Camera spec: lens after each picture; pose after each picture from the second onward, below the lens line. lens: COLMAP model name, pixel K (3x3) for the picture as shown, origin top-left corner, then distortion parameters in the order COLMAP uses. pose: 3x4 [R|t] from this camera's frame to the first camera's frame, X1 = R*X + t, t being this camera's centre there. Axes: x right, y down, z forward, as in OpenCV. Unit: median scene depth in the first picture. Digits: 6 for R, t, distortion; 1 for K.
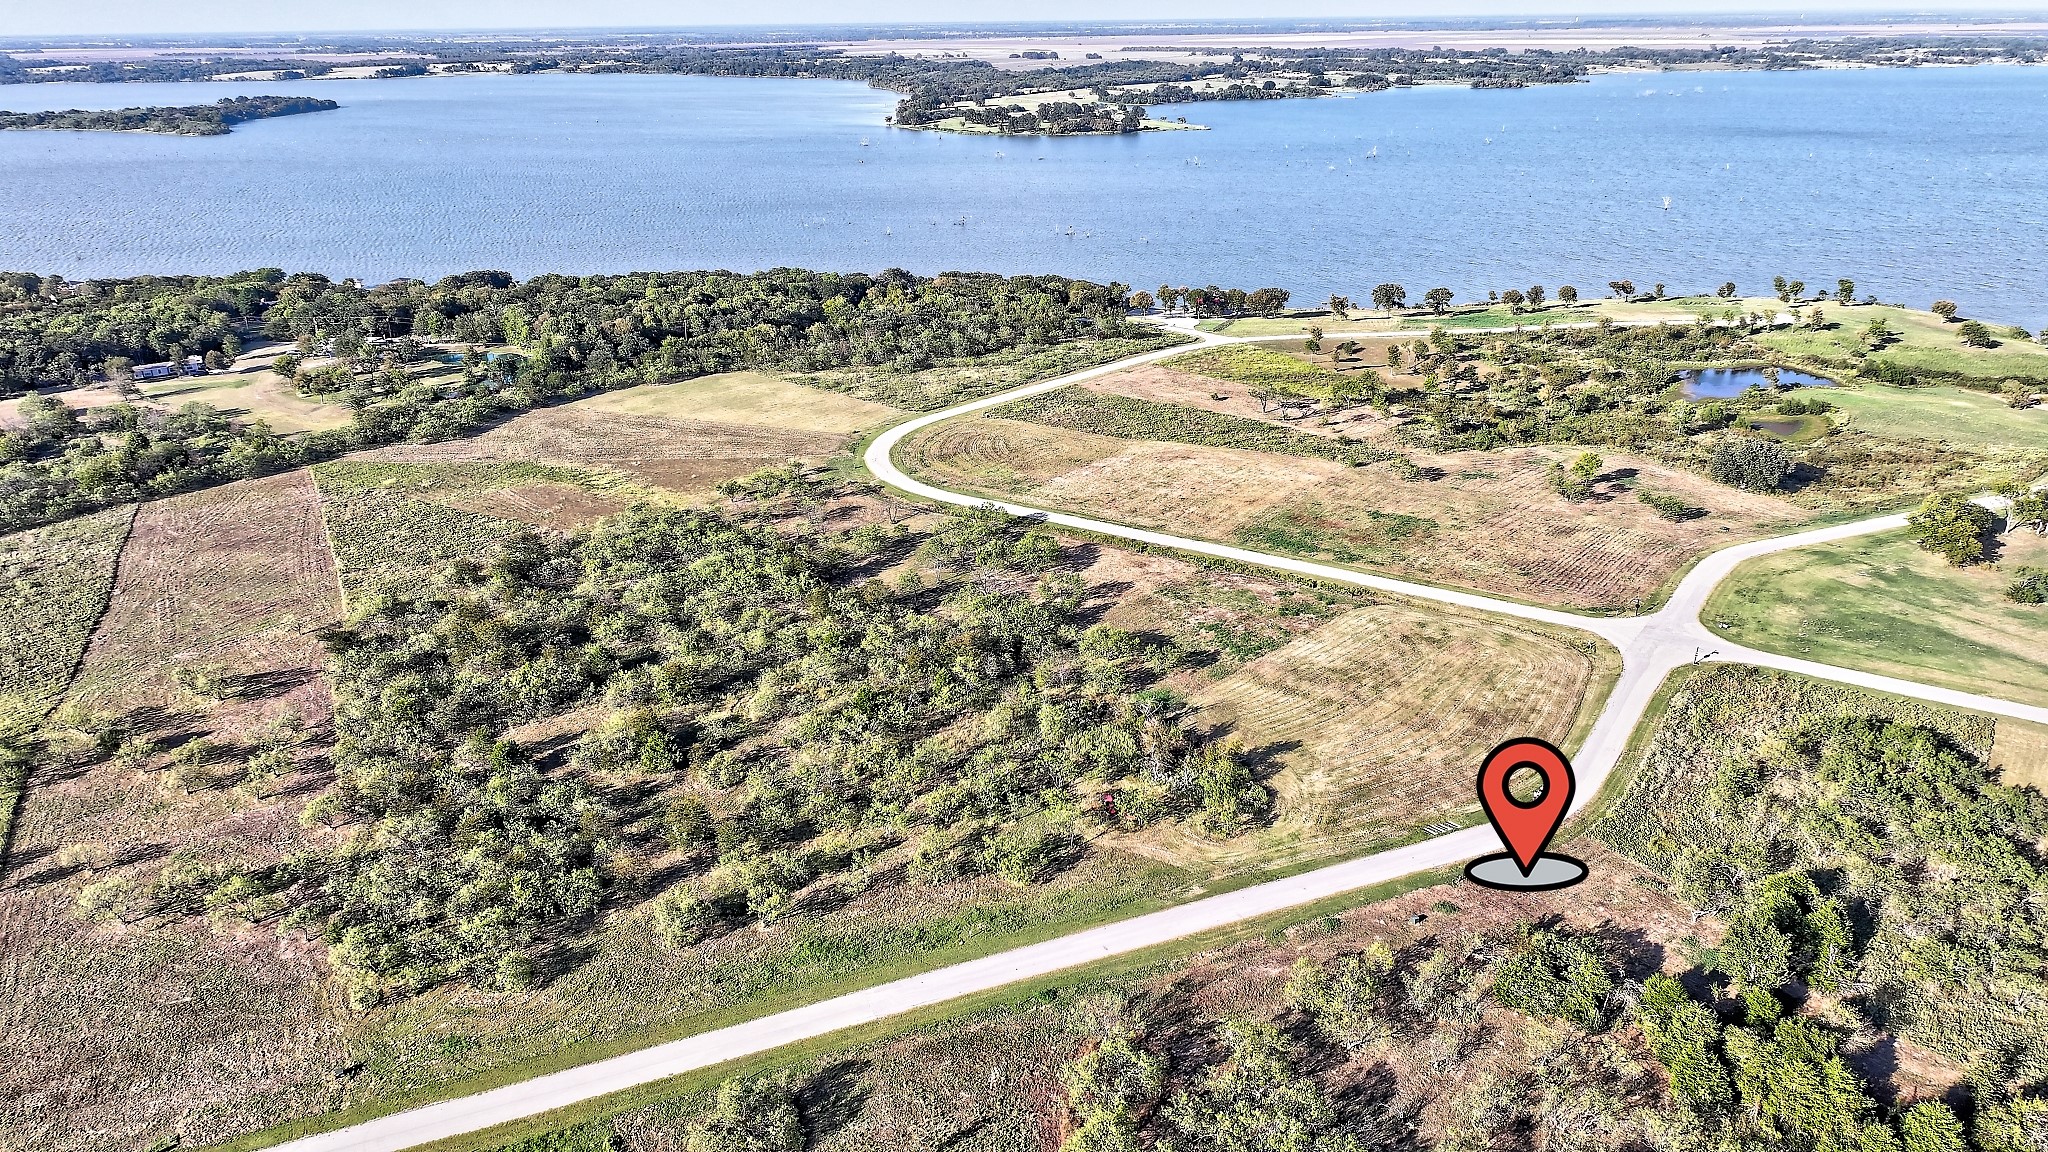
lens RADIAL K [[1432.0, 0, 1024.0], [0, 1432.0, 576.0], [0, 0, 1]] dist [-0.008267, 0.008077]
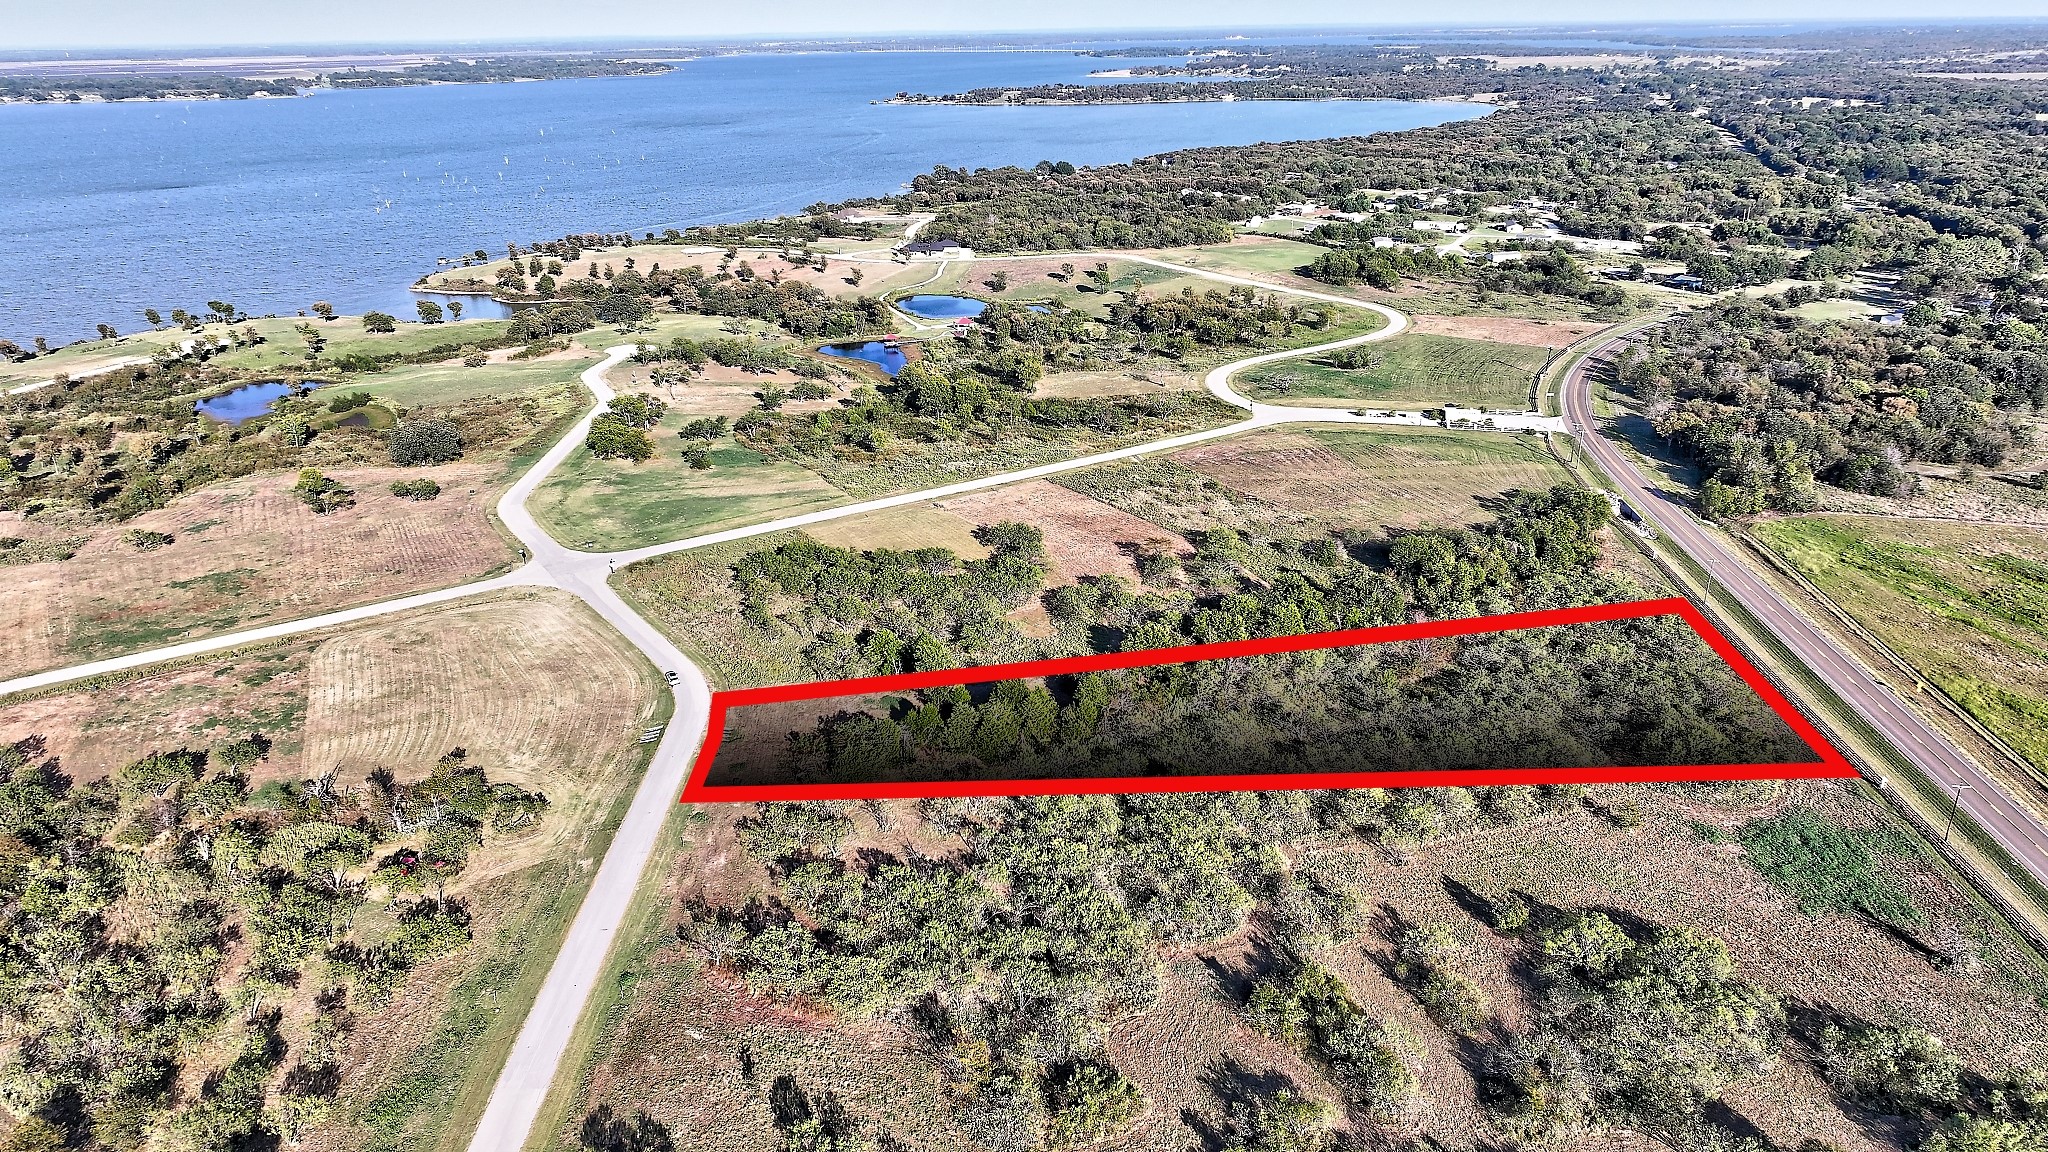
lens RADIAL K [[1432.0, 0, 1024.0], [0, 1432.0, 576.0], [0, 0, 1]] dist [-0.008267, 0.008077]
pose [[0.376154, -0.321308, 0.869062, -0.287920], [0.342496, 0.919733, 0.191800, -0.031477], [-0.860932, 0.225504, 0.456008, 0.089658]]
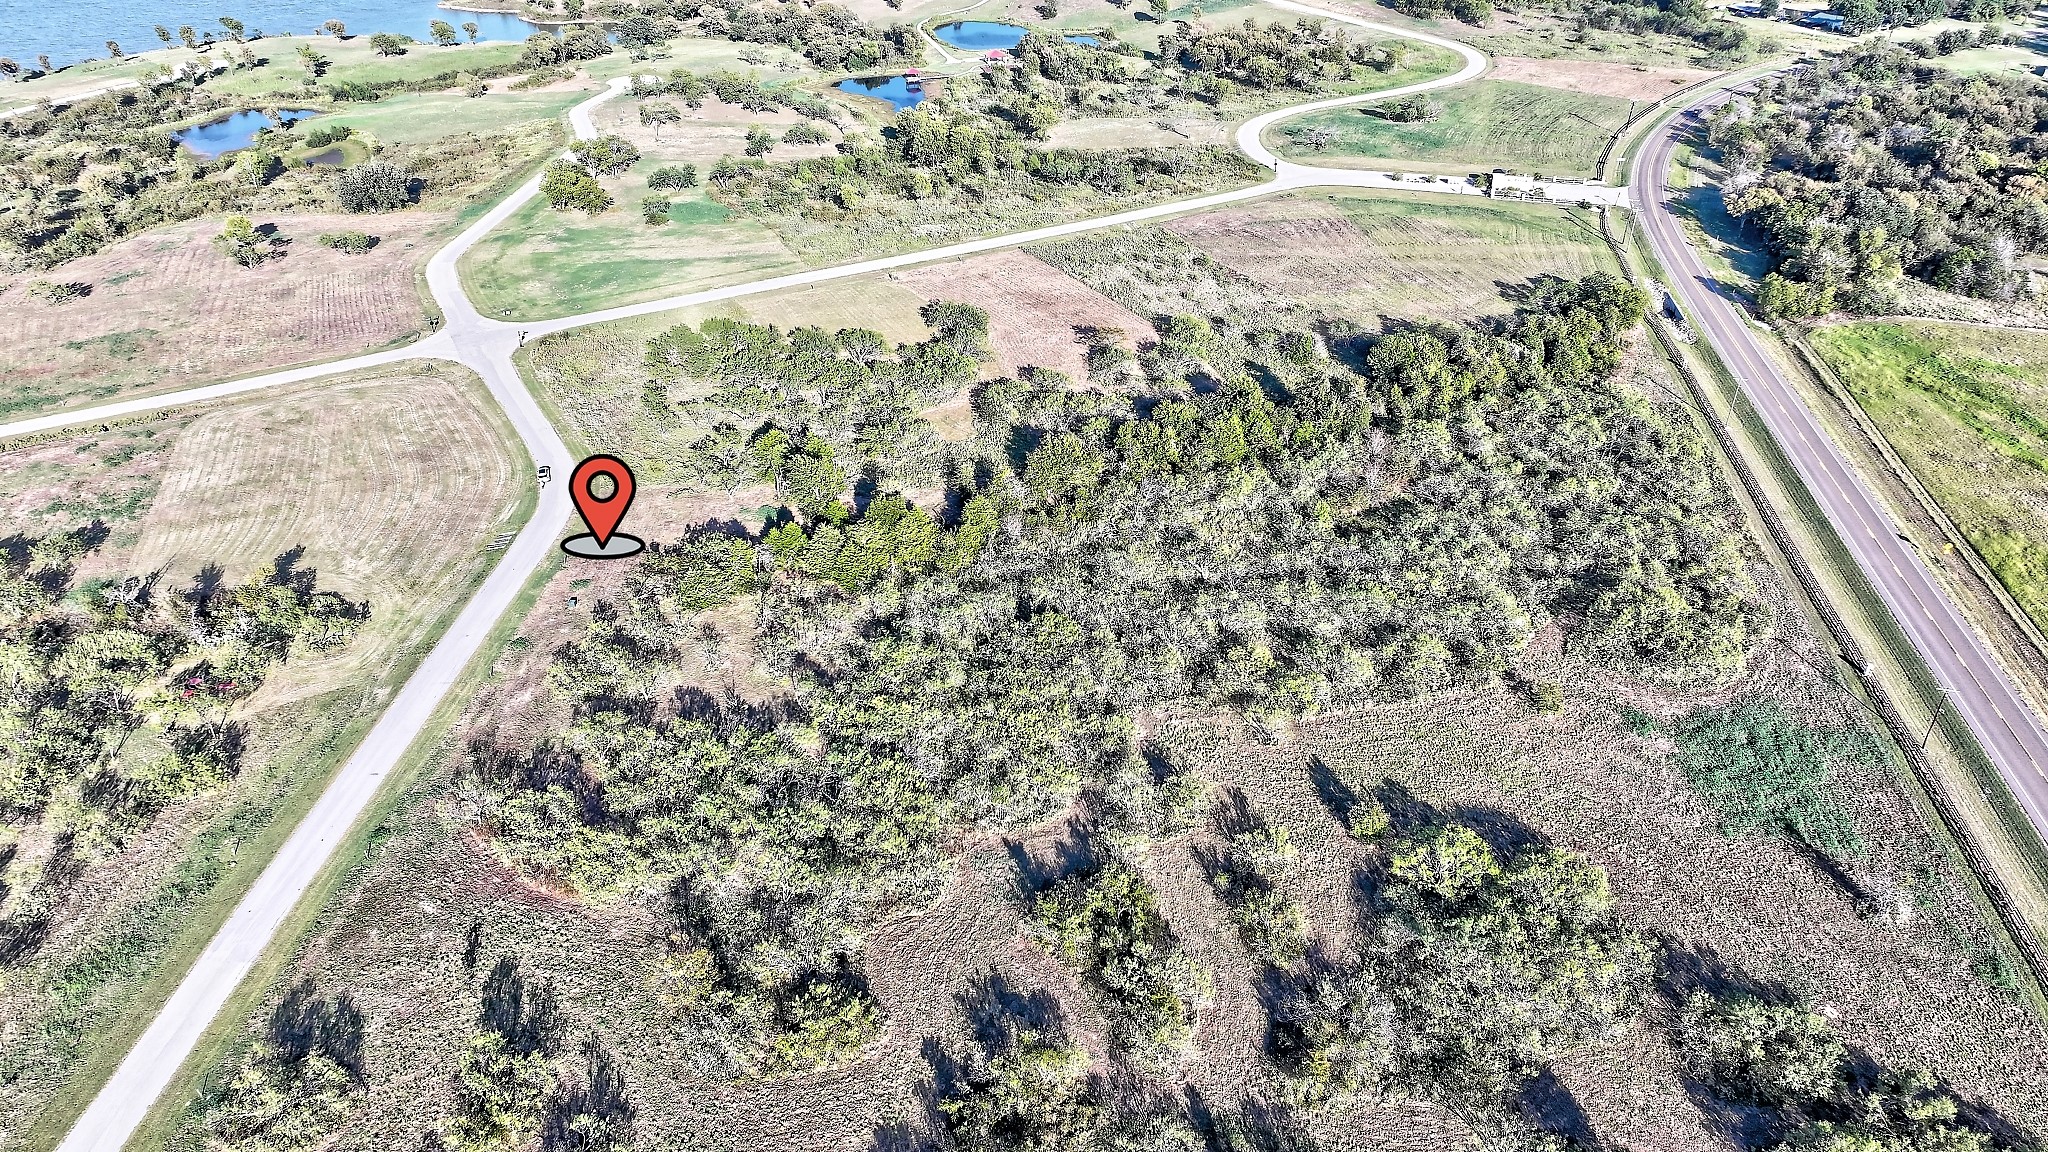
lens RADIAL K [[1432.0, 0, 1024.0], [0, 1432.0, 576.0], [0, 0, 1]] dist [-0.008267, 0.008077]
pose [[0.453542, -0.454950, 0.766368, -0.186080], [0.328999, 0.884626, 0.330449, -0.013185], [-0.828287, 0.102262, 0.550893, 0.043865]]
